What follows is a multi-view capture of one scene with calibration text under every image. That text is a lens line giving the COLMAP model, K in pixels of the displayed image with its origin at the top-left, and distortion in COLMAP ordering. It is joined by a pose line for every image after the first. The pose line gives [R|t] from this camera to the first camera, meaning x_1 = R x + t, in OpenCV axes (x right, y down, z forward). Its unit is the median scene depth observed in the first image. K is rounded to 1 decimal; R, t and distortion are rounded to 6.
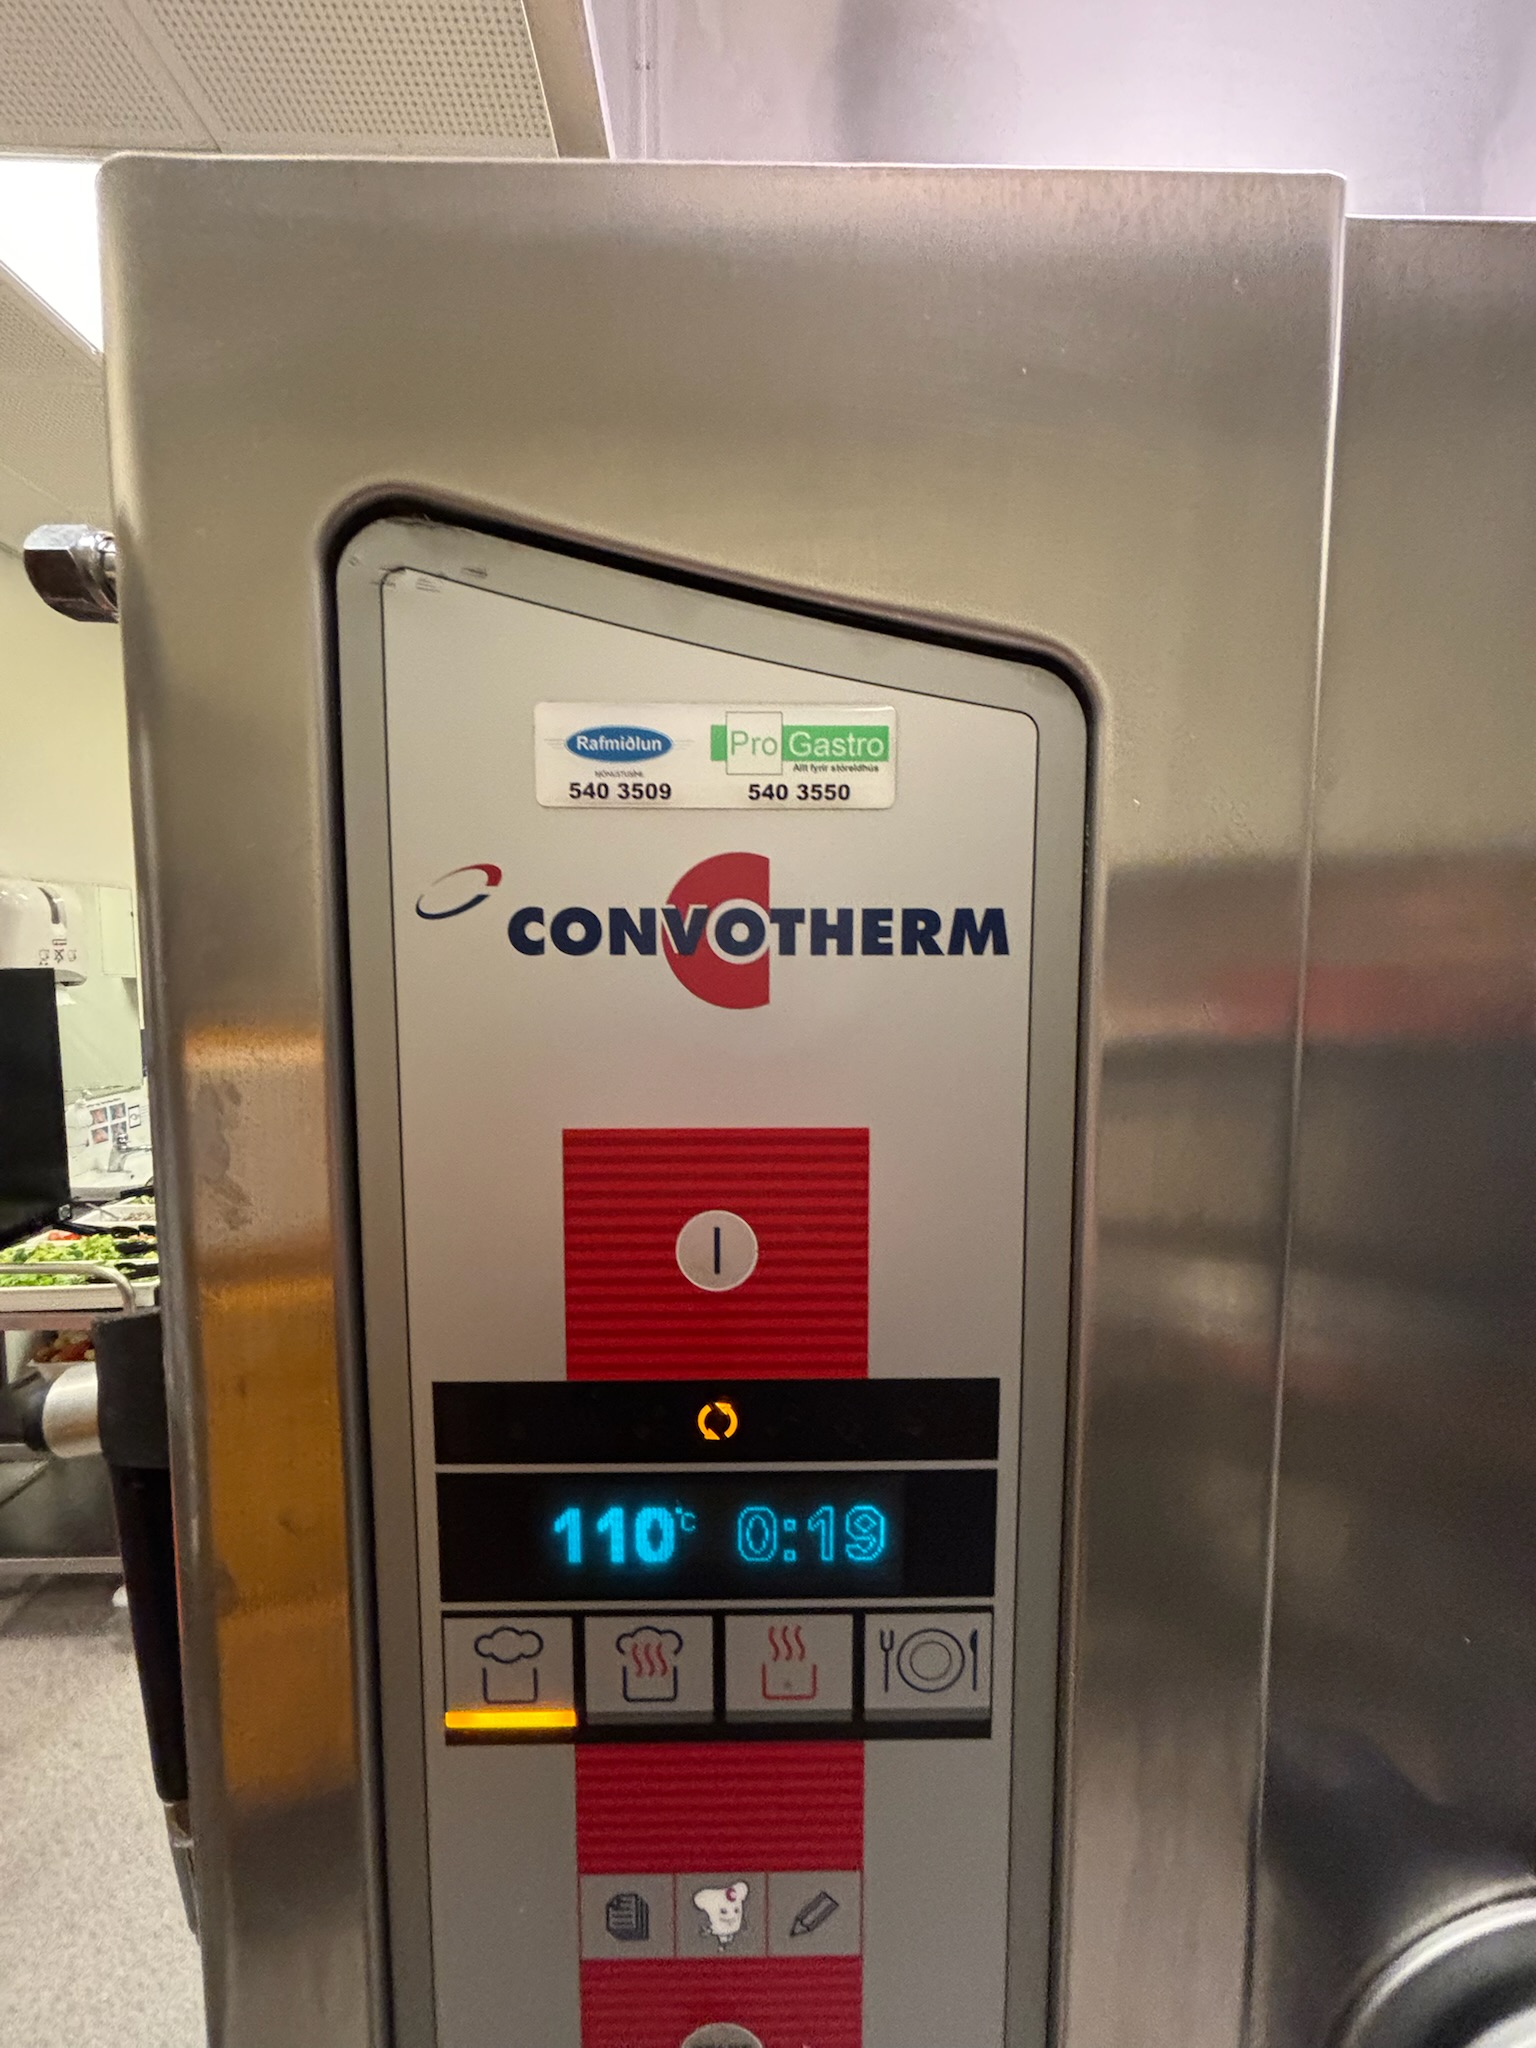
lens RADIAL K [[824.9, 0, 770.3], [0, 824.9, 1016.3], [0, 0, 1]] dist [-0.004072, -0.000633]
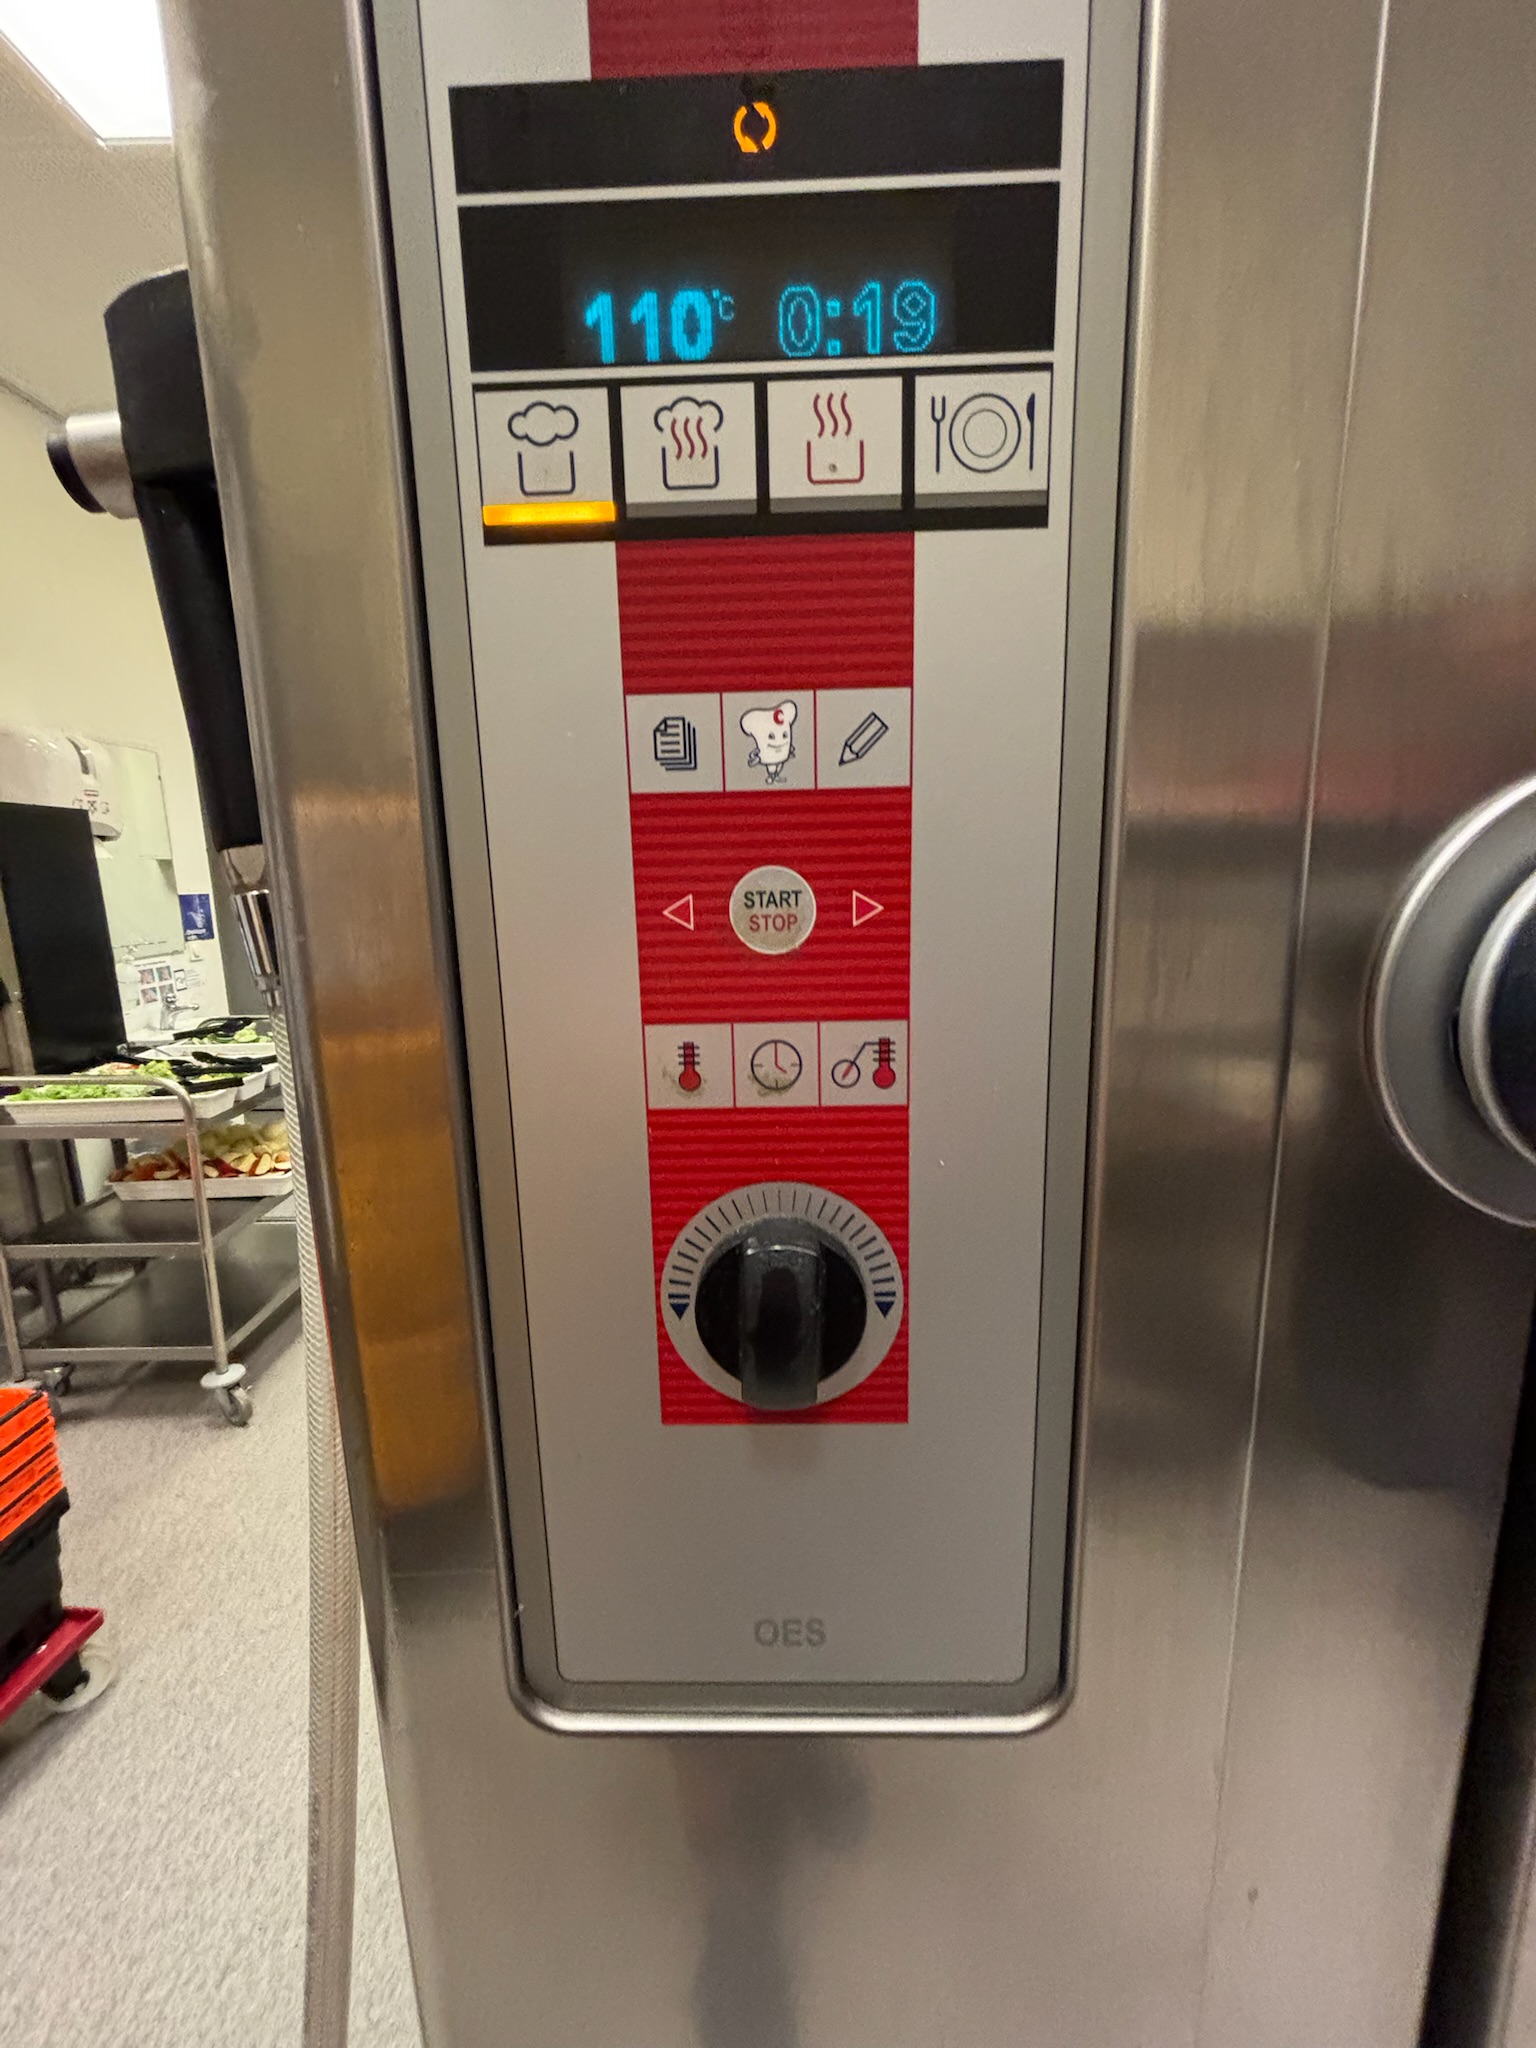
lens RADIAL K [[824.9, 0, 768.4], [0, 824.9, 1022.2], [0, 0, 1]] dist [-0.004072, -0.000633]
pose [[0.999173, -0.015821, -0.037449, -0.028916], [0.019802, 0.993906, 0.108434, 1.332231], [0.035505, -0.109086, 0.993398, -0.024382]]
